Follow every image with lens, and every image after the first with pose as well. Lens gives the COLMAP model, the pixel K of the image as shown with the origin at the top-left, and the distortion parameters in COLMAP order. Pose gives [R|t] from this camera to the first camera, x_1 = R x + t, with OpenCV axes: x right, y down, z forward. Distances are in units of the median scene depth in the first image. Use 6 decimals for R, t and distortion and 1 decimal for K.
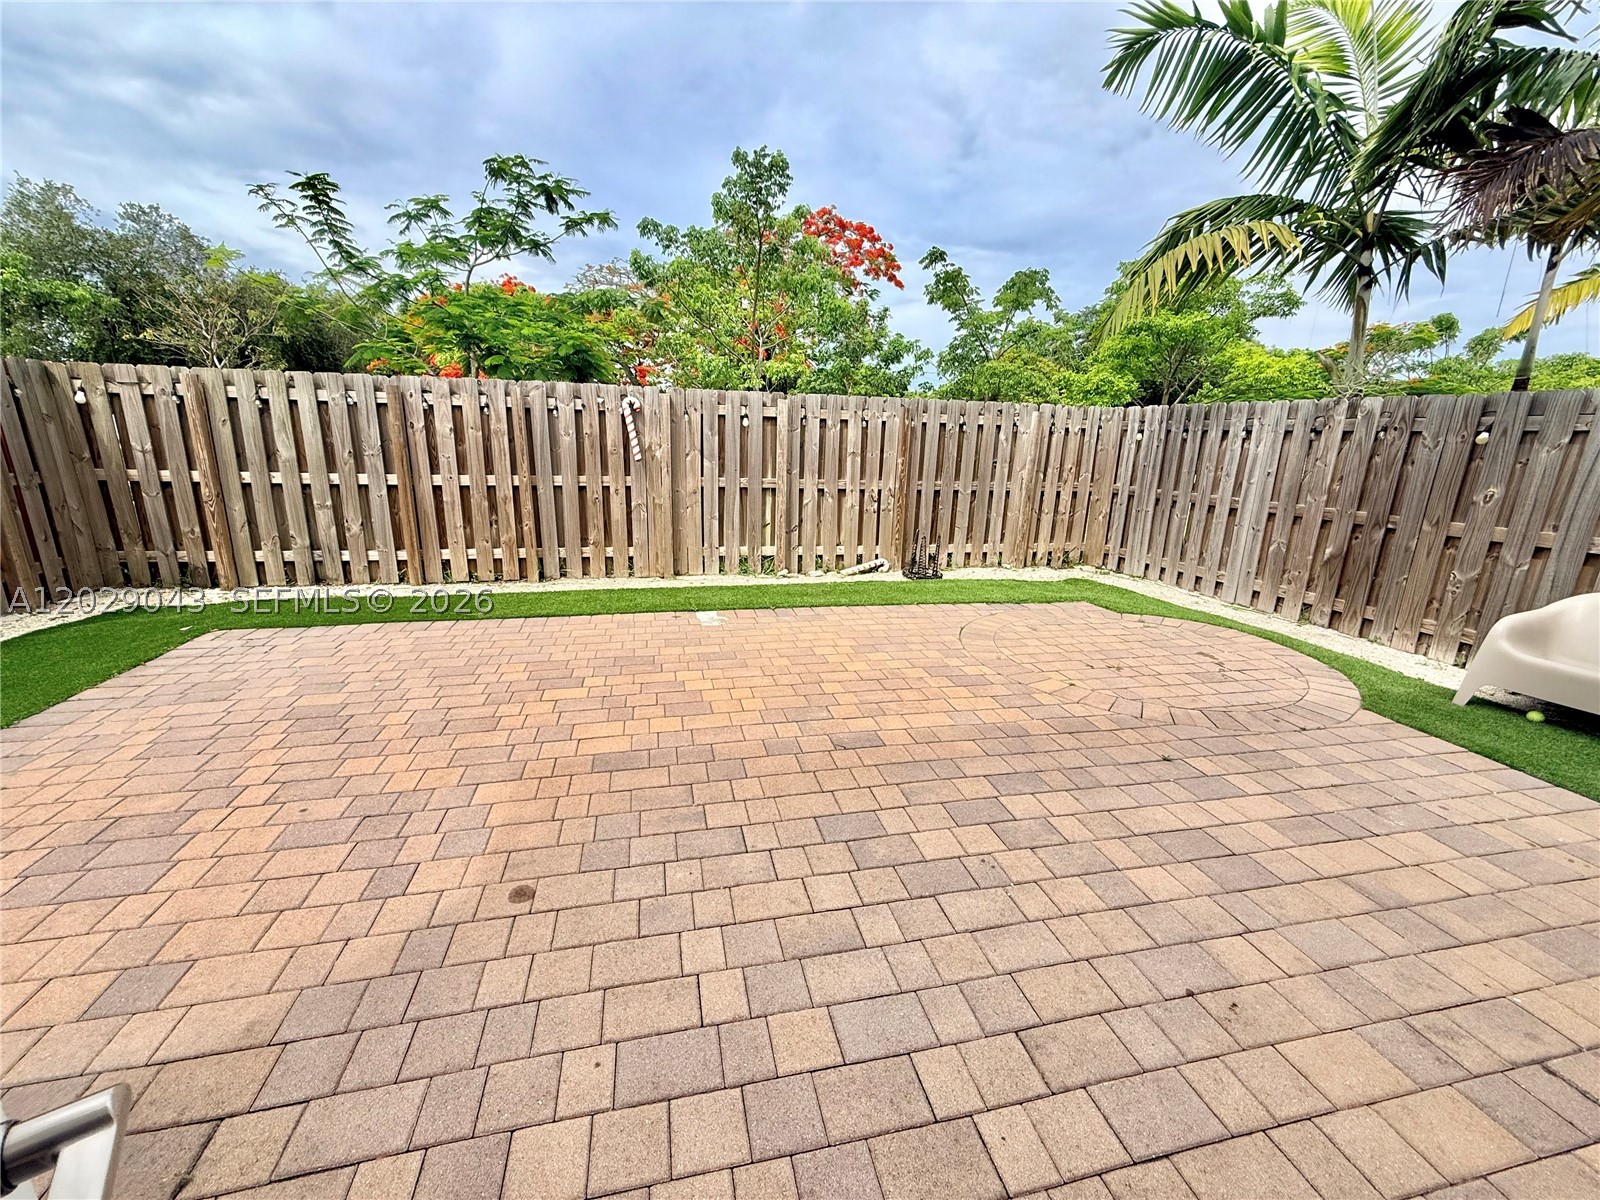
lens RADIAL K [[637.0, 0, 795.1], [0, 637.0, 598.0], [0, 0, 1]] dist [0.000140, 0.000013]
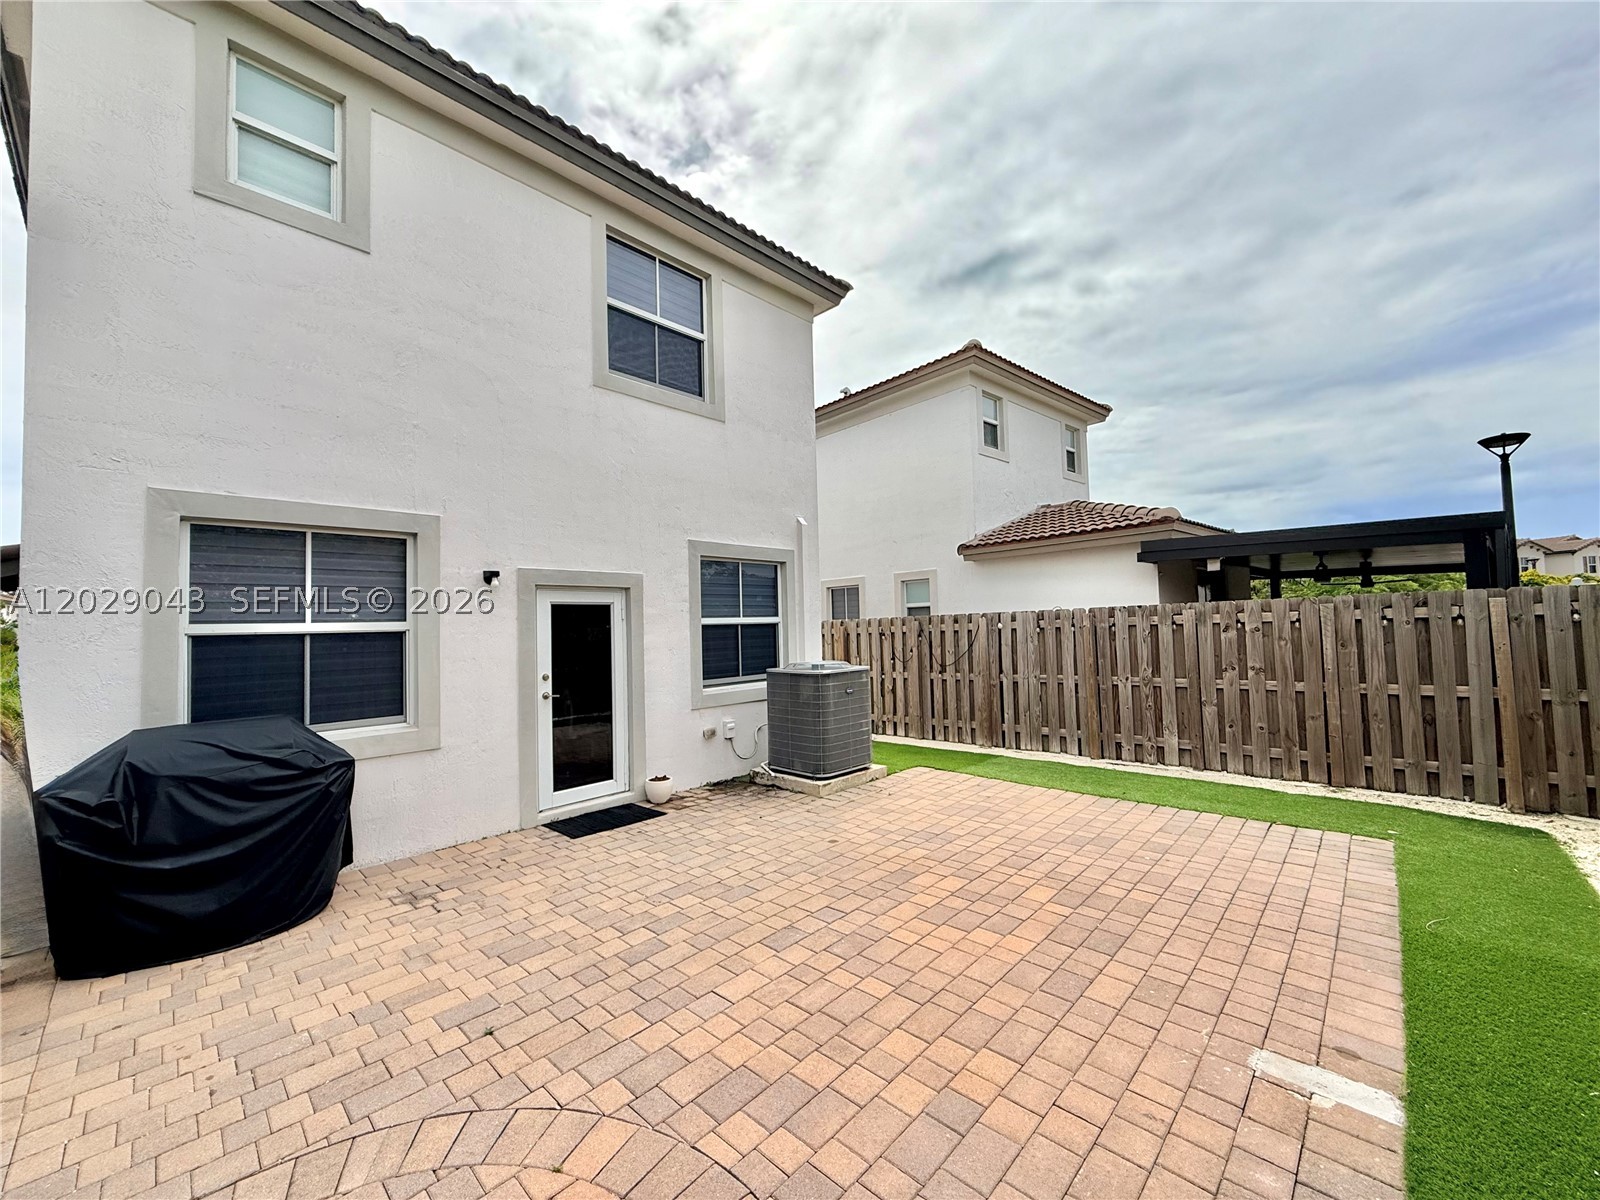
lens RADIAL K [[637.0, 0, 797.5], [0, 637.0, 598.6], [0, 0, 1]] dist [0.000140, 0.000013]
pose [[-0.828018, -0.022814, -0.560237, 0.760096], [-0.131099, 0.979354, 0.153879, -0.570849], [0.545160, 0.200861, -0.813914, 1.902595]]
